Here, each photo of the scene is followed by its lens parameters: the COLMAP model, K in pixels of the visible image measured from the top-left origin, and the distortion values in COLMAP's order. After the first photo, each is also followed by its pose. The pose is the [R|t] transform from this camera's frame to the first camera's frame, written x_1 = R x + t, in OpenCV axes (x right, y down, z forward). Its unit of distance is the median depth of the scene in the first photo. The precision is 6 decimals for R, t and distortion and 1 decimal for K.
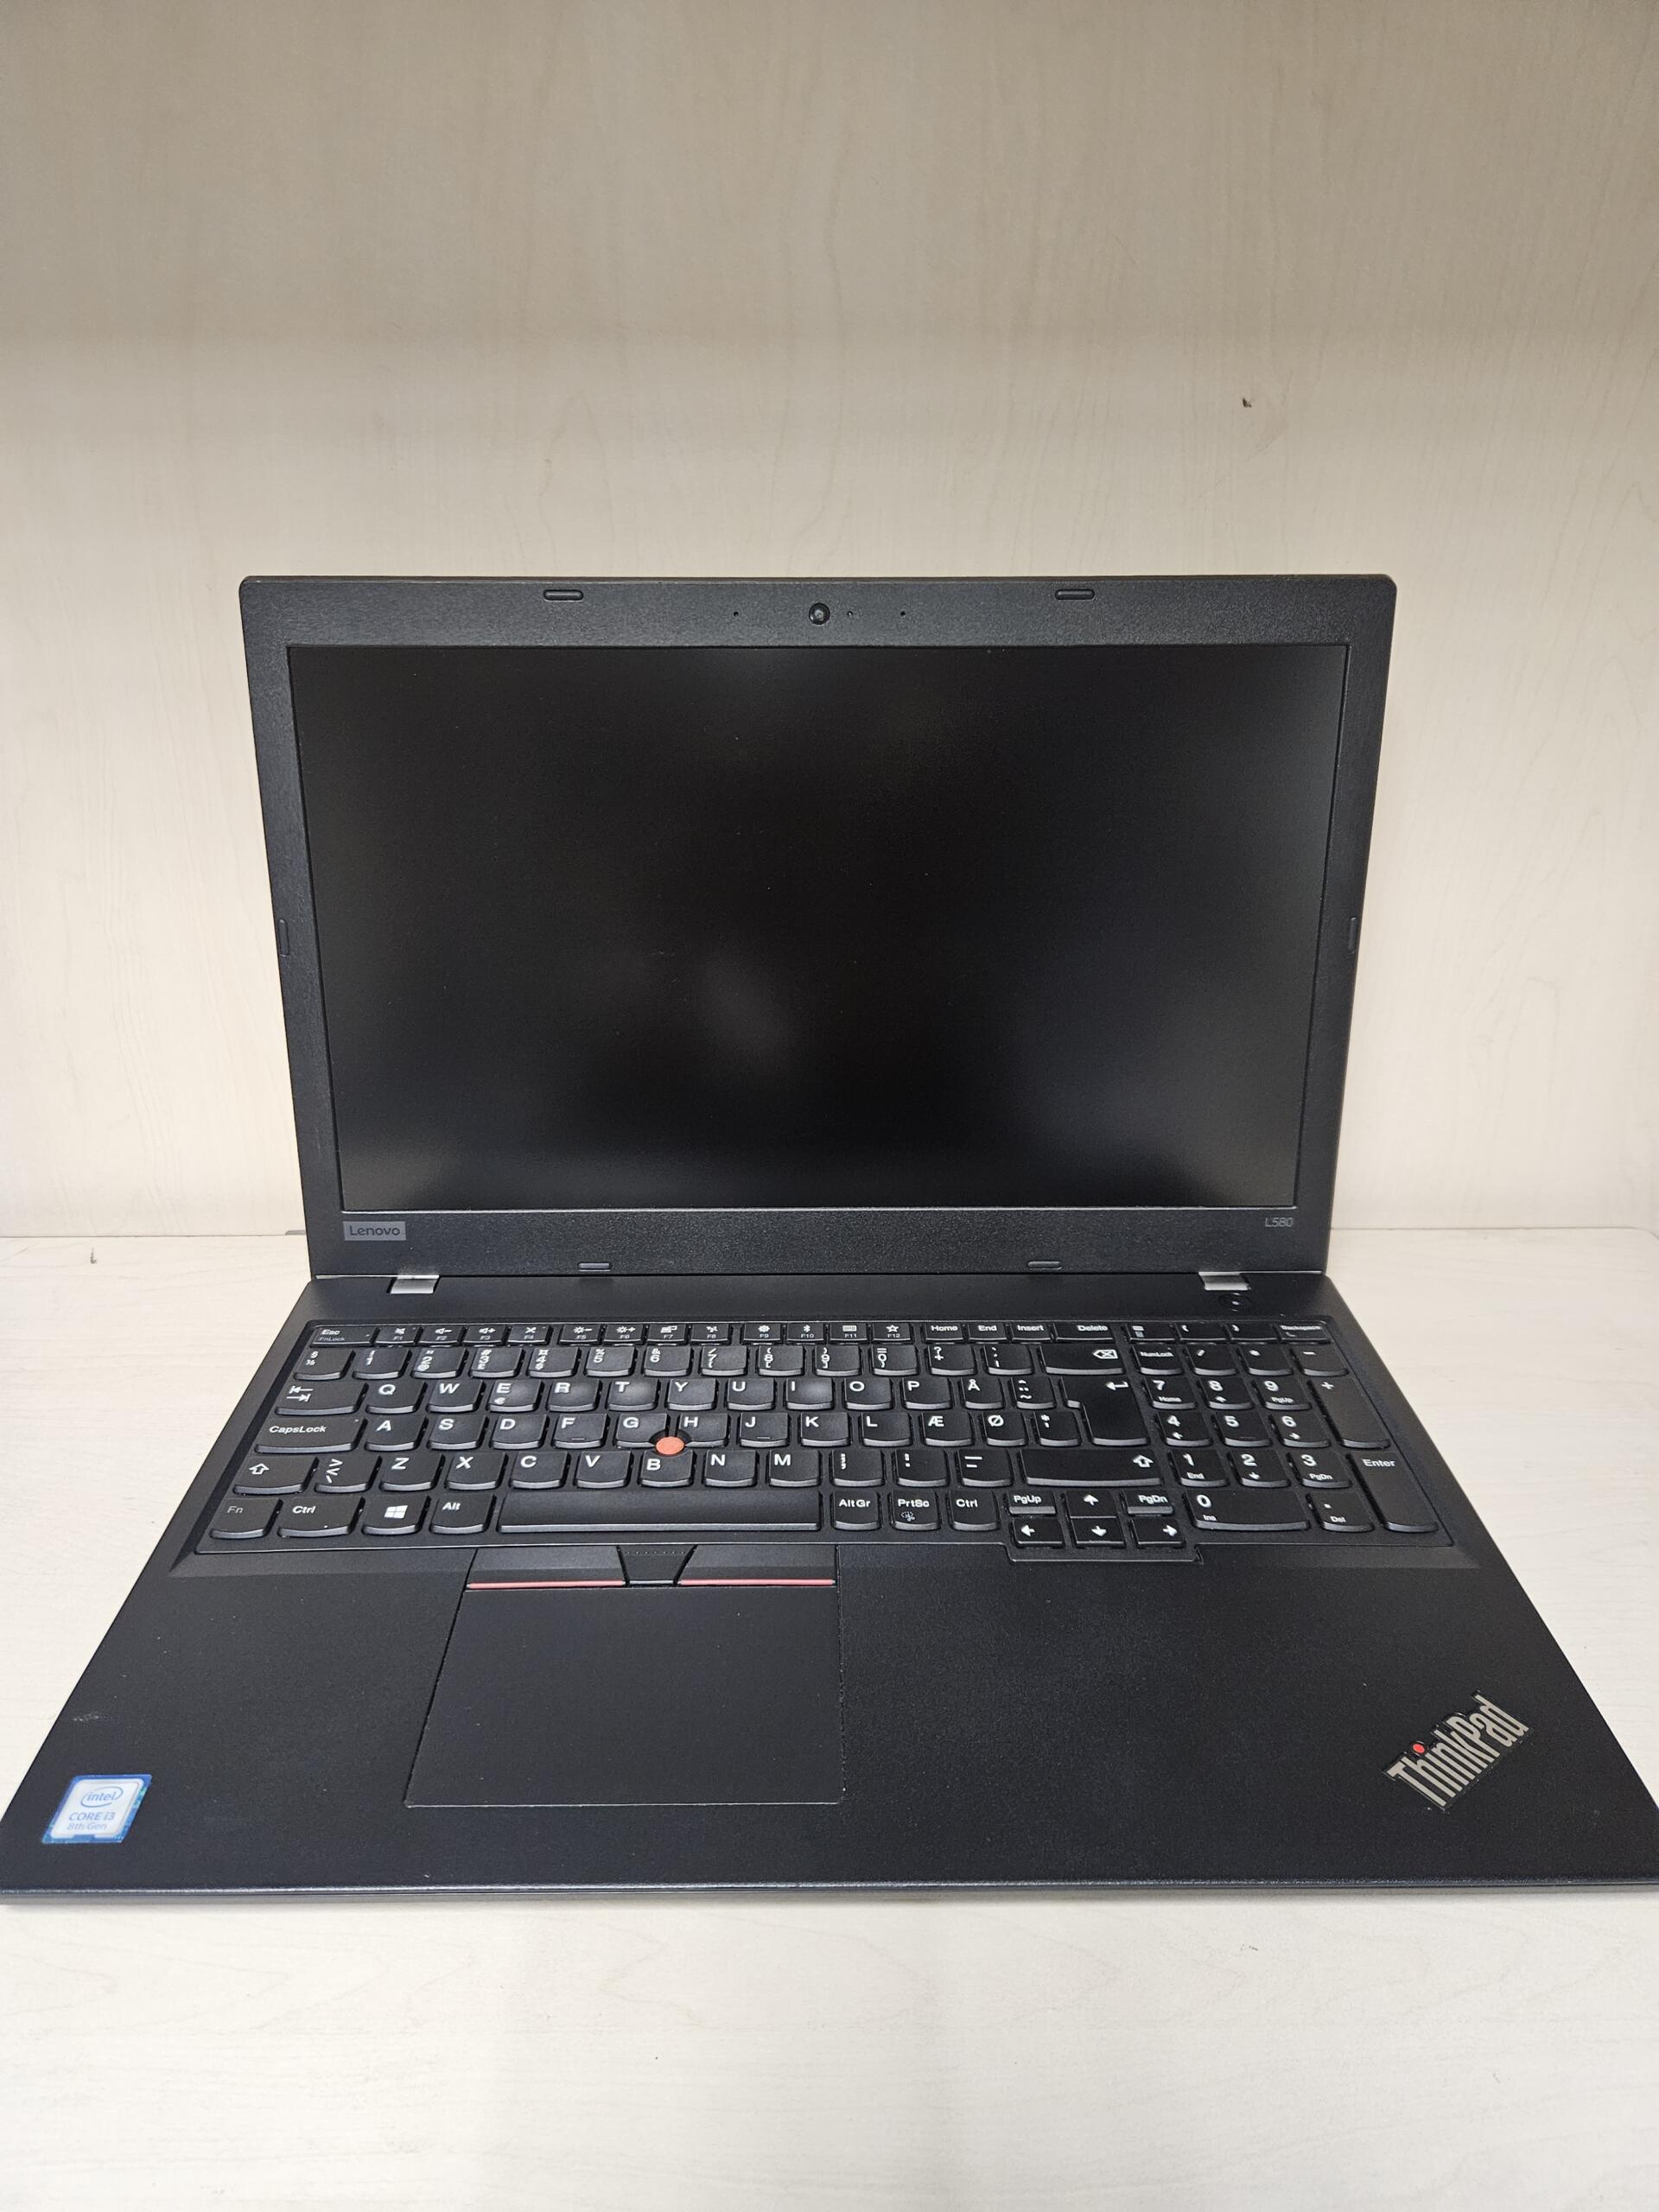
lens RADIAL K [[1515.1, 0, 827.6], [0, 1515.1, 1109.2], [0, 0, 1]] dist [0.009954, -0.007303]
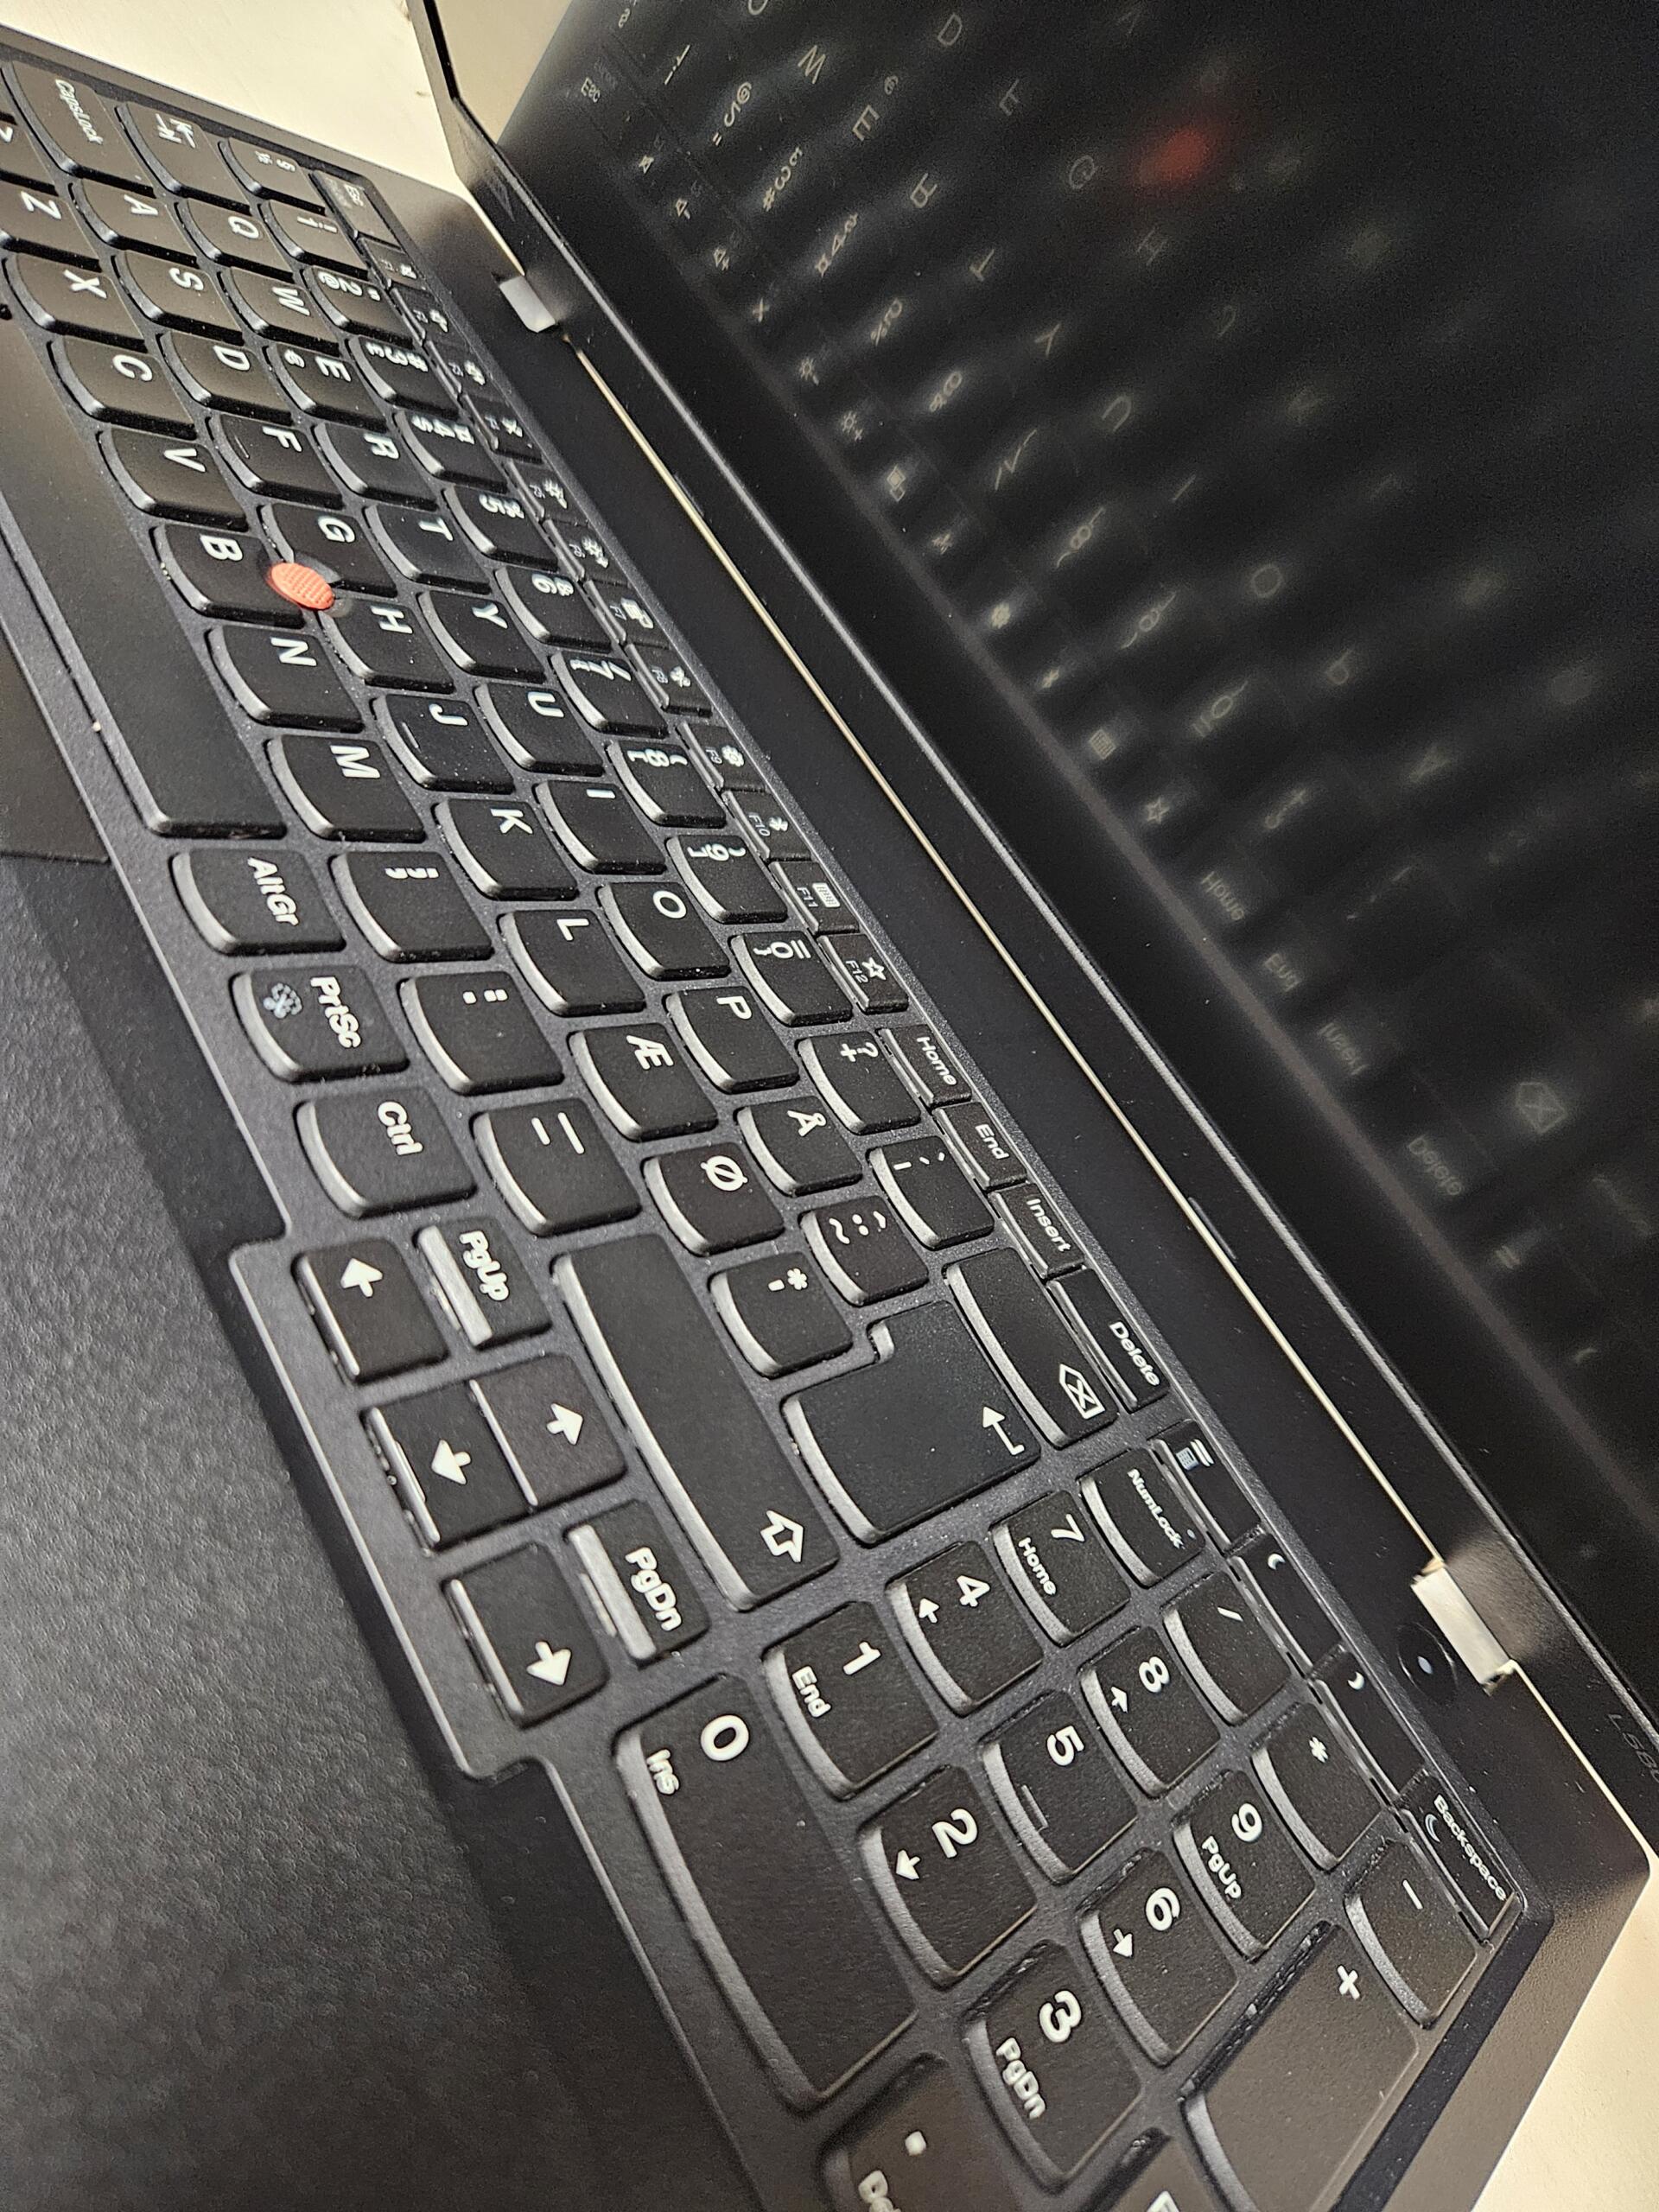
lens RADIAL K [[1515.1, 0, 833.3], [0, 1515.1, 1111.3], [0, 0, 1]] dist [0.009954, -0.007303]
pose [[0.497375, 0.797256, -0.342054, 0.238054], [-0.777156, 0.584690, 0.232737, 0.080104], [0.385546, 0.150072, 0.910402, 0.629972]]
